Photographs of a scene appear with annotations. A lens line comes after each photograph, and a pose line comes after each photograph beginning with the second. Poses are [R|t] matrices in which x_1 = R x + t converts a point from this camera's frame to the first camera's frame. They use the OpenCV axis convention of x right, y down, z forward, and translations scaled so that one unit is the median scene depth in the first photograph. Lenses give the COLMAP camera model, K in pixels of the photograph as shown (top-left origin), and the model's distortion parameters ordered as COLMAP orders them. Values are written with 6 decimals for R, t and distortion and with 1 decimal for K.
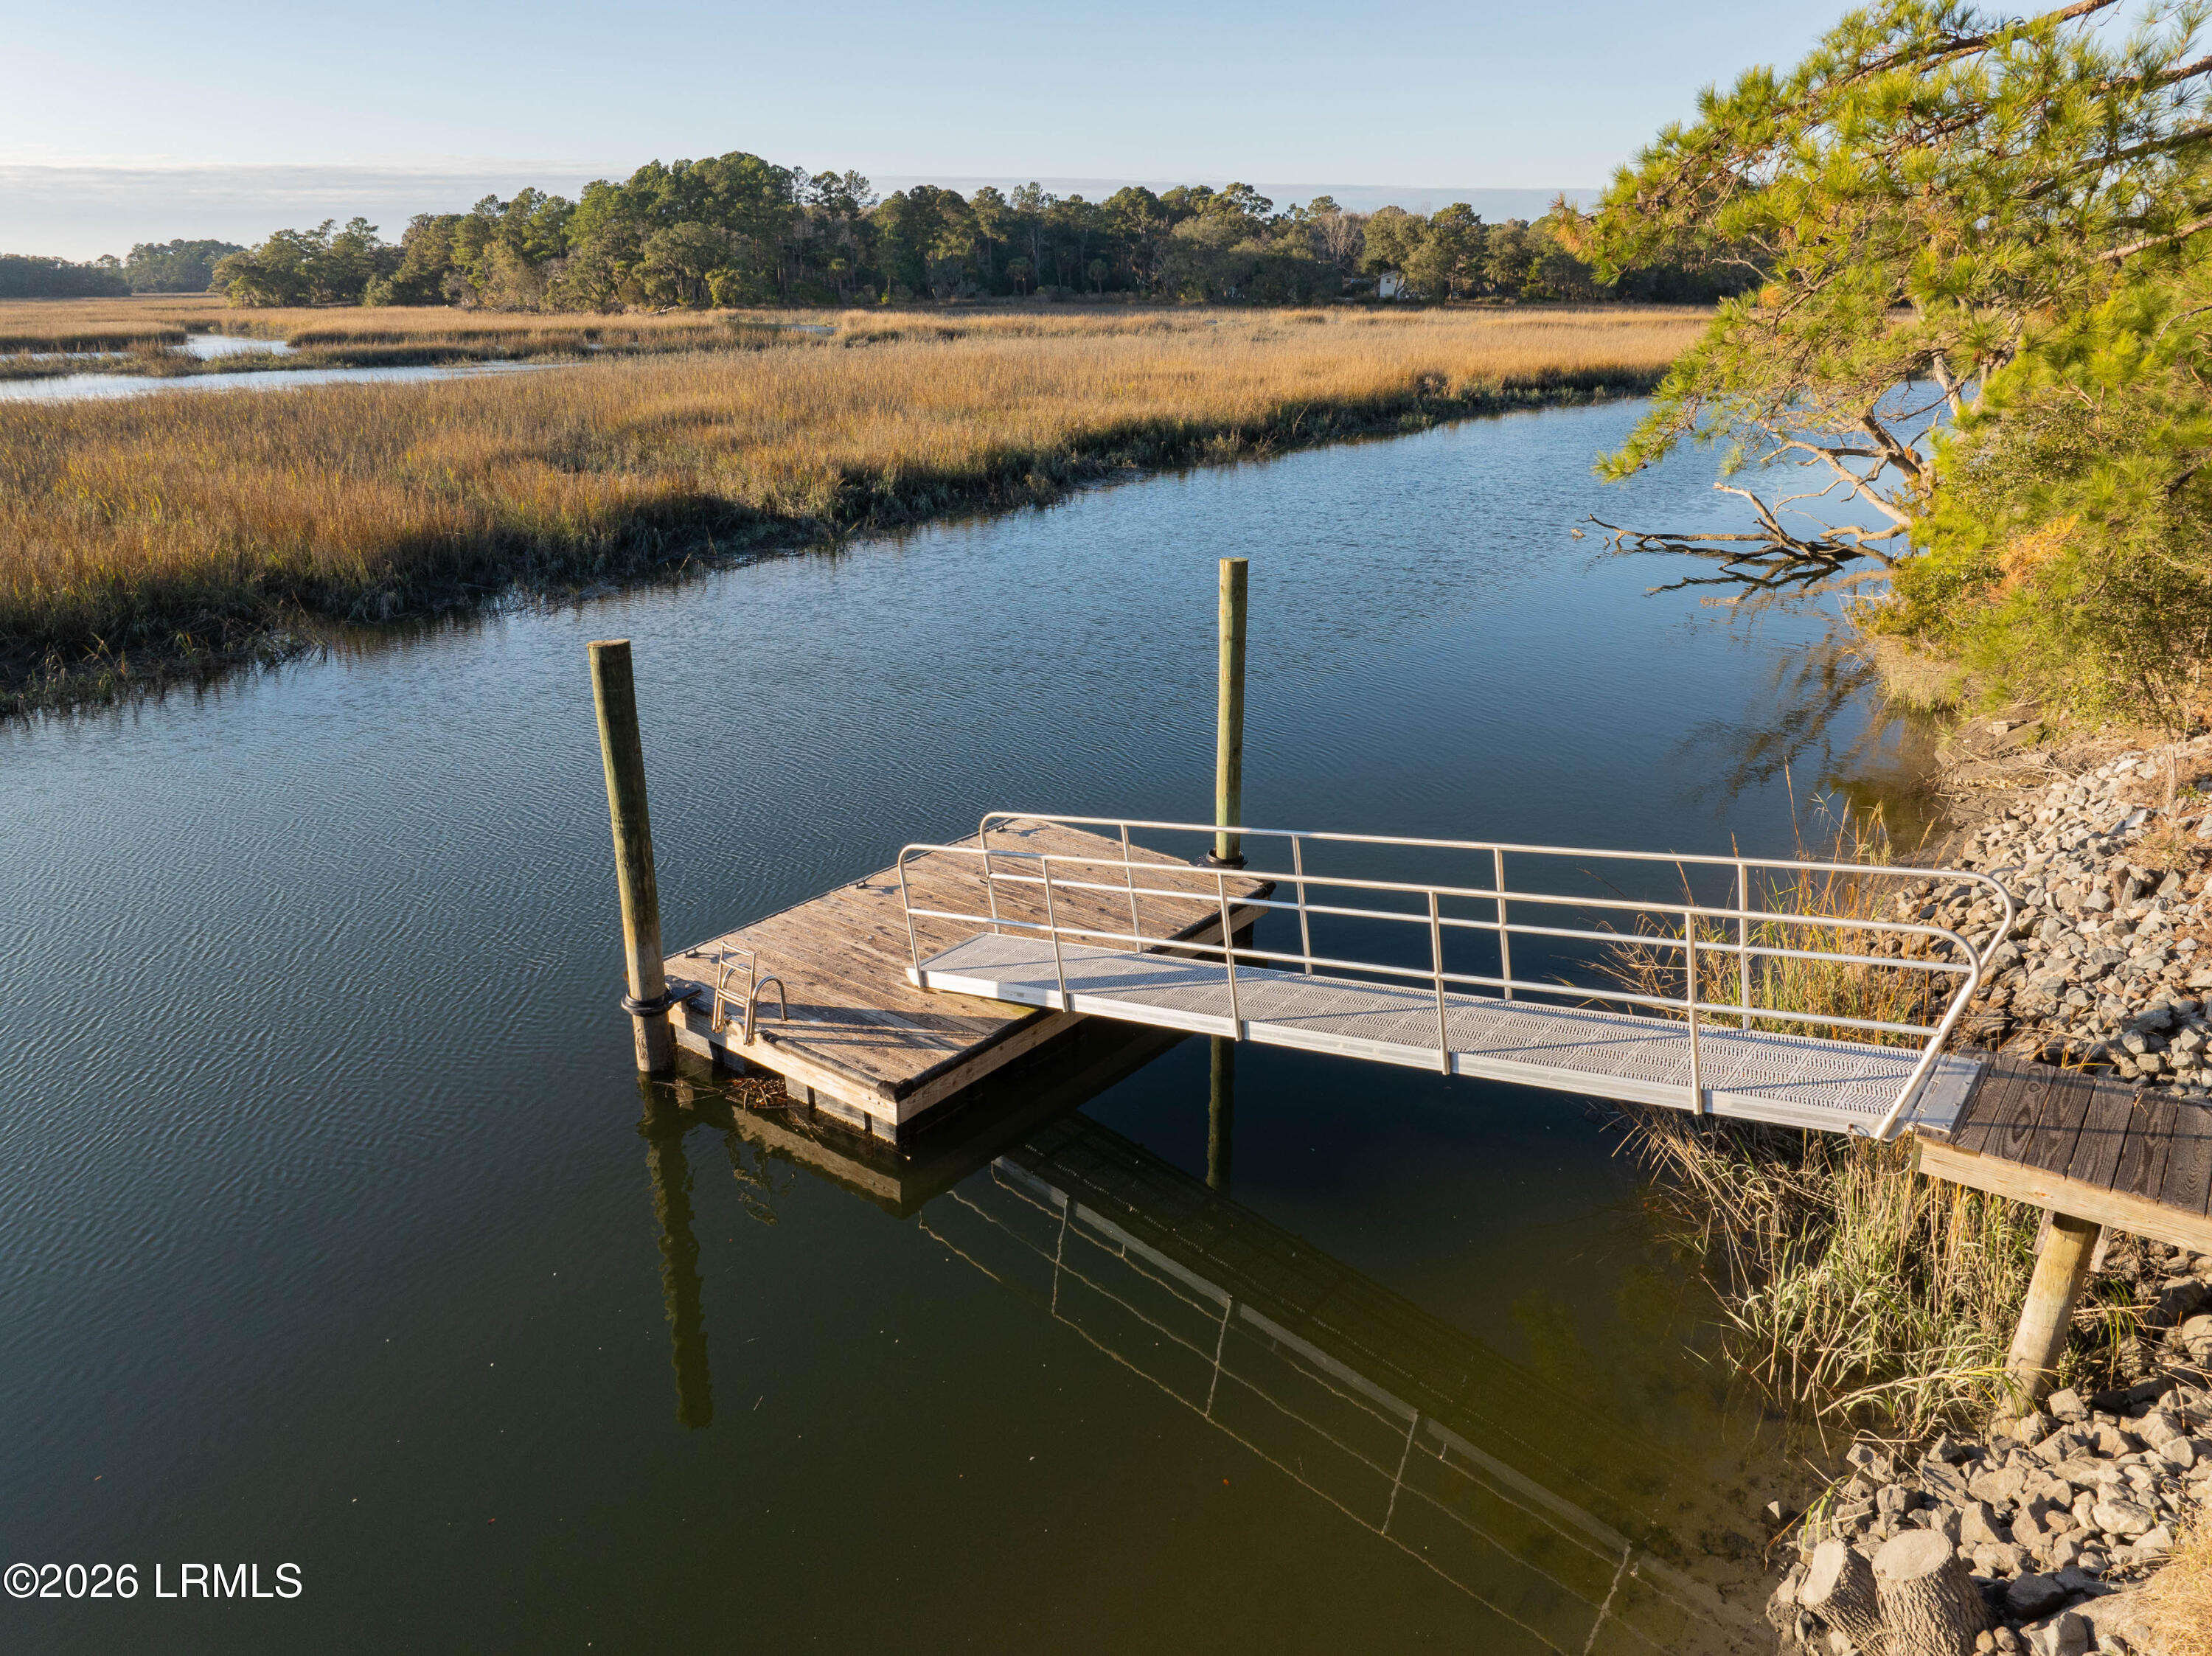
lens RADIAL K [[1620.1, 0, 1106.0], [0, 1620.1, 828.0], [0, 0, 1]] dist [-0.035311, 0.011268]
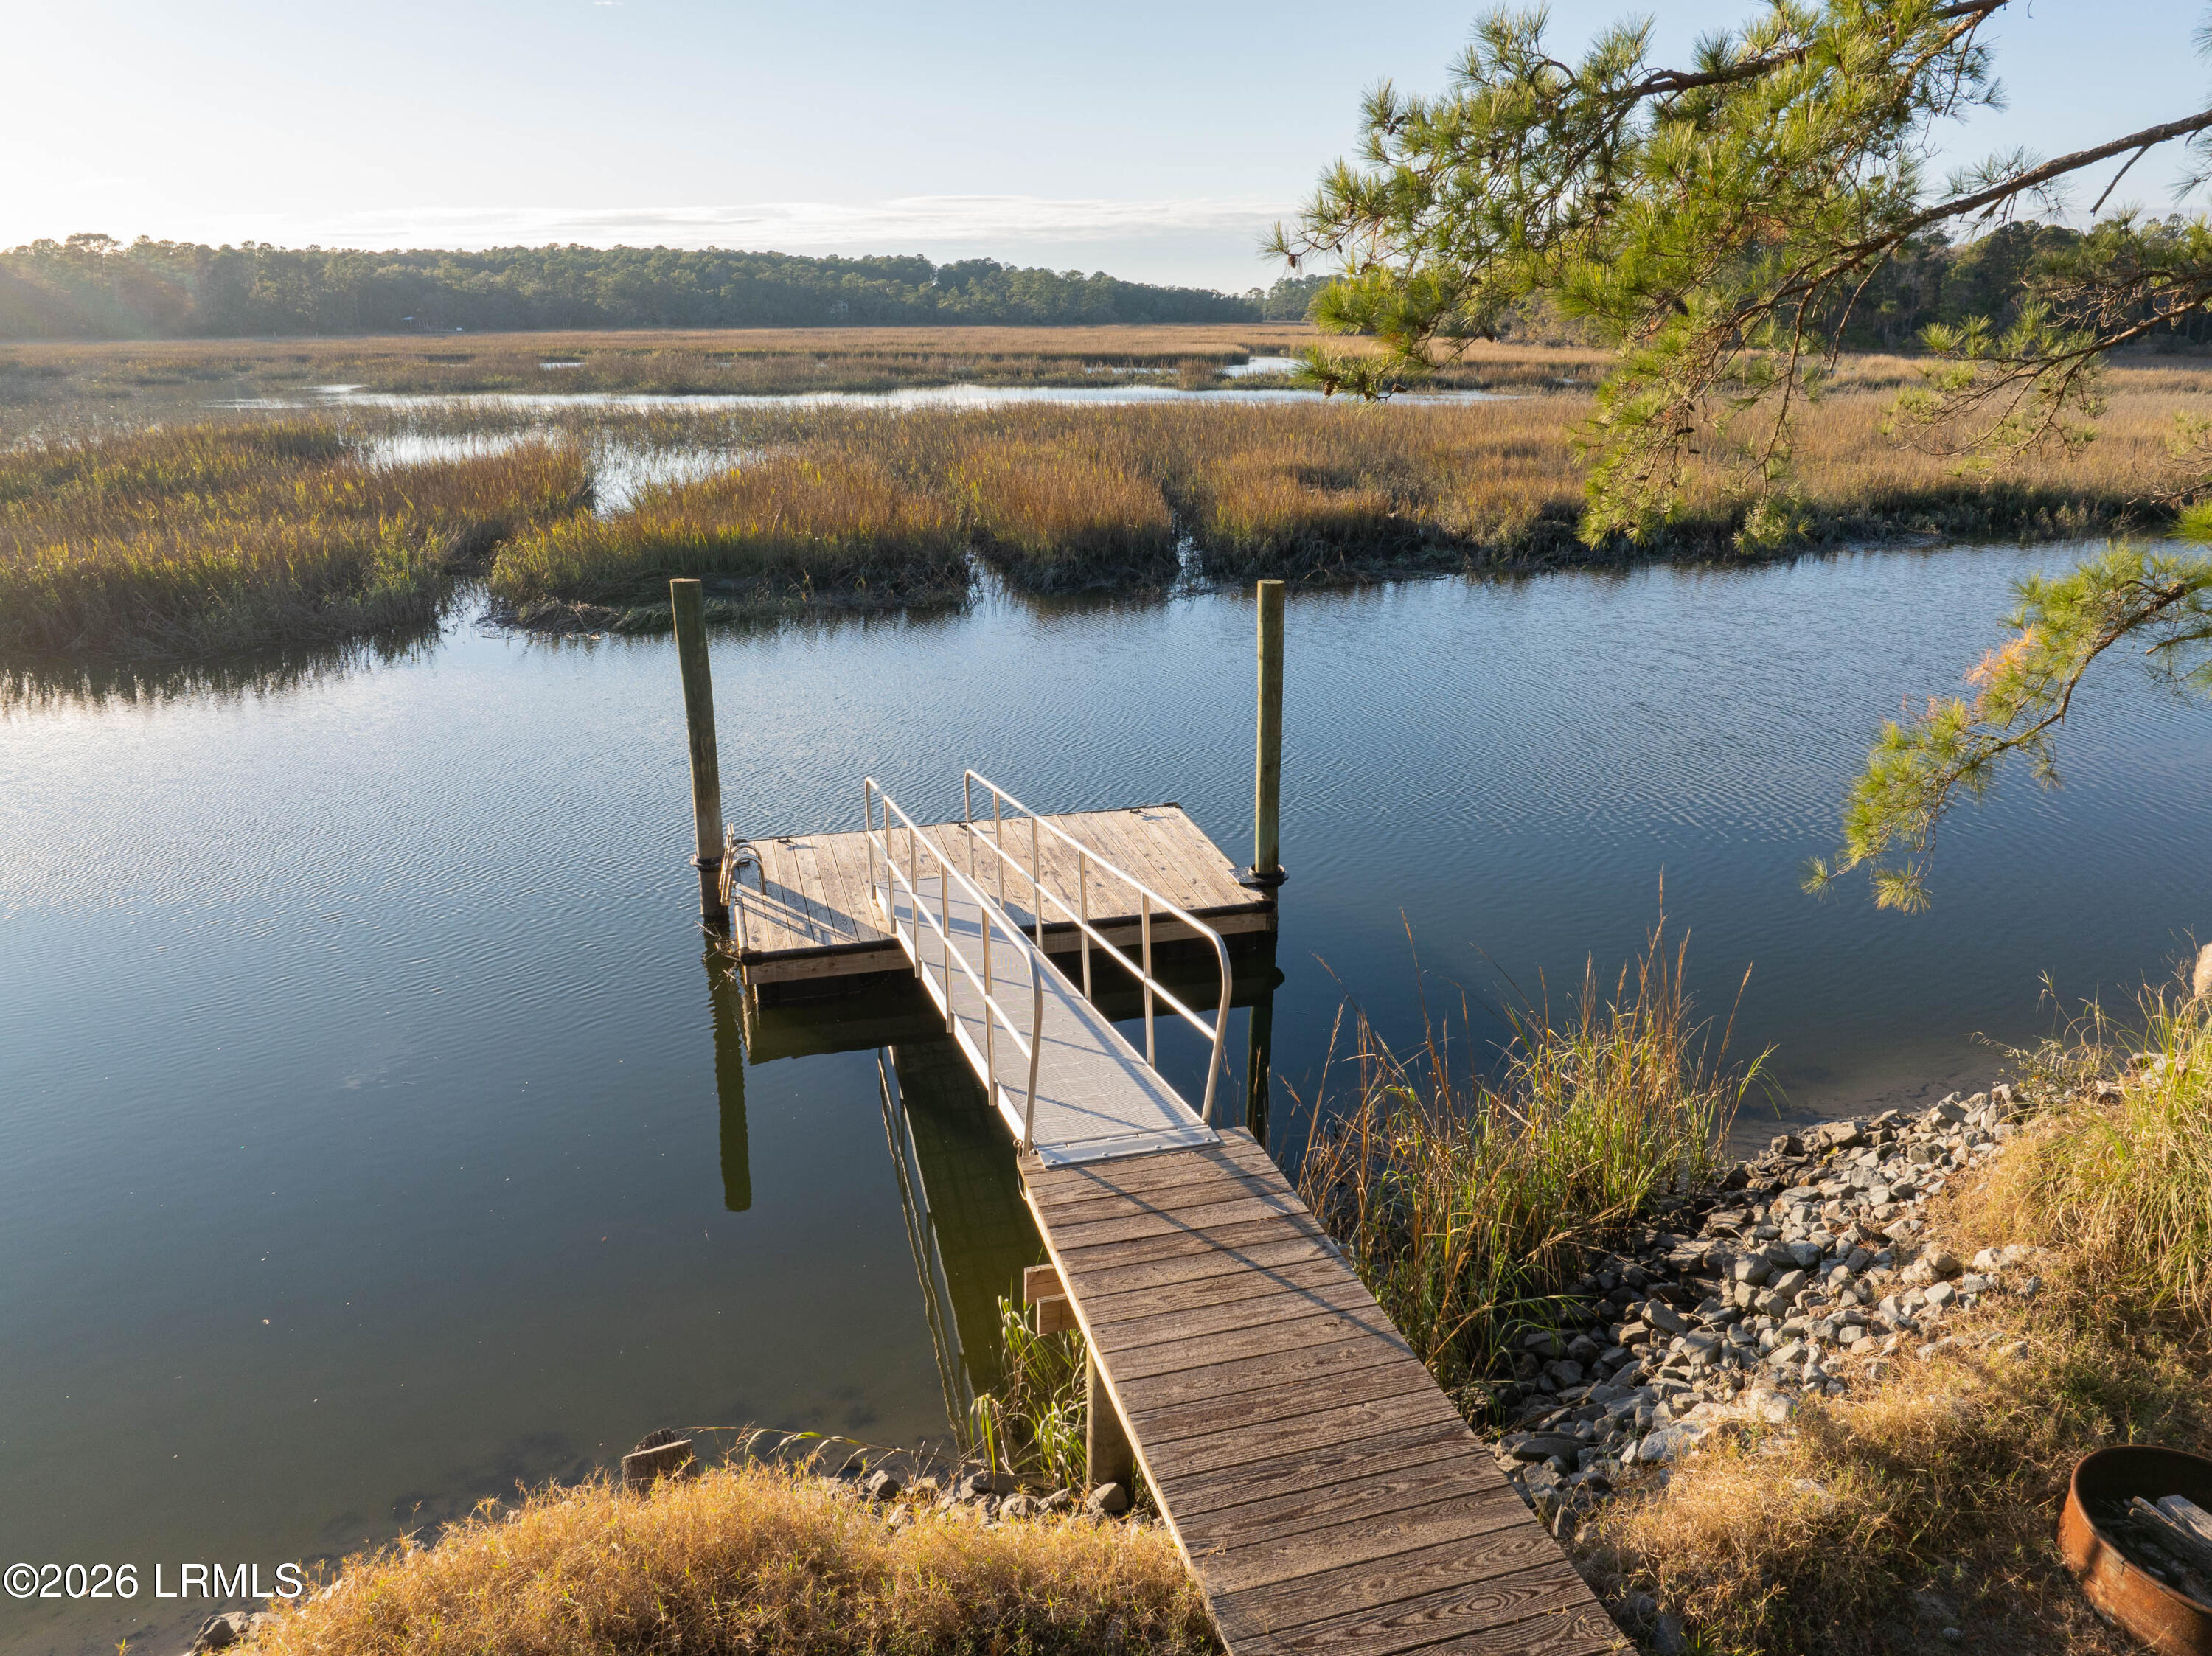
lens RADIAL K [[1620.1, 0, 1106.0], [0, 1620.1, 828.0], [0, 0, 1]] dist [-0.035311, 0.011268]
pose [[0.784566, 0.194034, -0.588903, 0.135348], [-0.205993, 0.977395, 0.047601, -0.008872], [0.584827, 0.083964, 0.806801, 0.022542]]
